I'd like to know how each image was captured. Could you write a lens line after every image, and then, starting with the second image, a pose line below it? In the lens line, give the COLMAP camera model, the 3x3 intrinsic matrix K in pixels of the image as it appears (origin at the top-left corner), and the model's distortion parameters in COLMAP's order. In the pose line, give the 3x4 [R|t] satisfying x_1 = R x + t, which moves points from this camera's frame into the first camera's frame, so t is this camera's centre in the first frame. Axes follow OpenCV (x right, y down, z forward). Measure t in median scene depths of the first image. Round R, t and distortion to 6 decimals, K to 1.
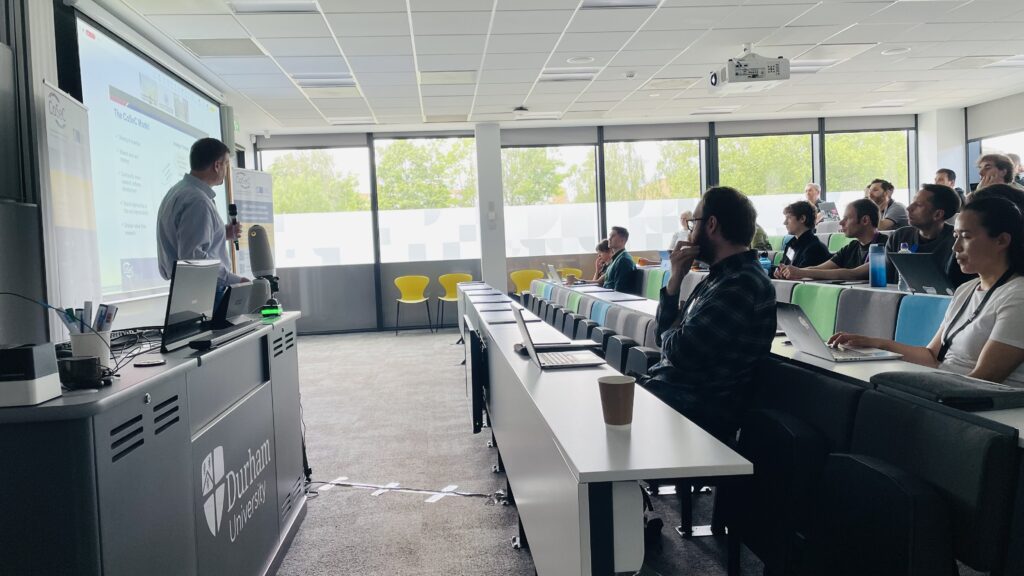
lens RADIAL K [[792.7, 0, 512.3], [0, 792.7, 281.5], [0, 0, 1]] dist [0.074033, -0.068445]
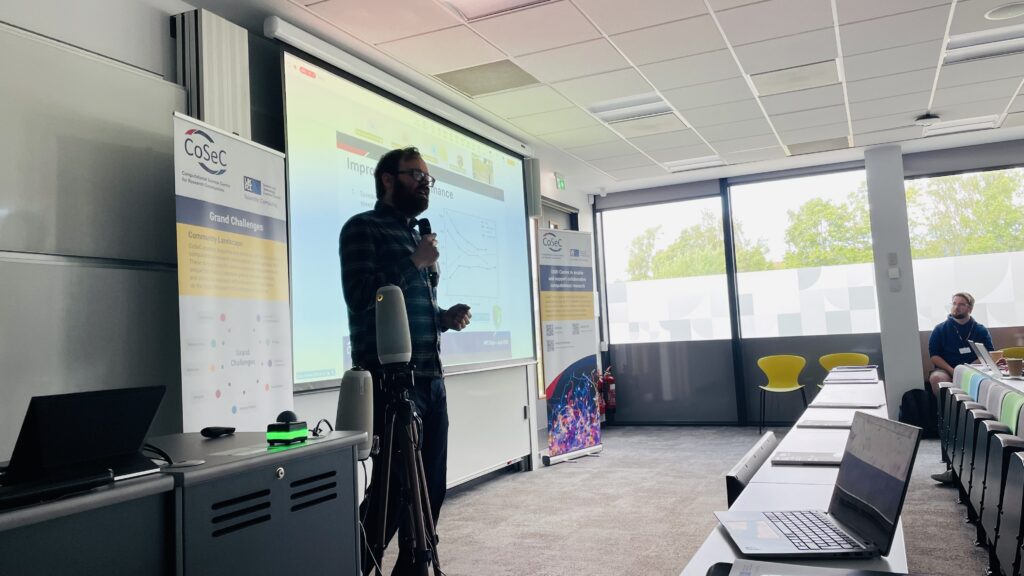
lens RADIAL K [[792.7, 0, 512.5], [0, 792.7, 272.5], [0, 0, 1]] dist [0.074033, -0.068445]
pose [[0.865338, -0.043127, -0.499329, 0.038361], [-0.008880, 0.994815, -0.101311, -0.006237], [0.501110, 0.092102, 0.860469, 0.199496]]
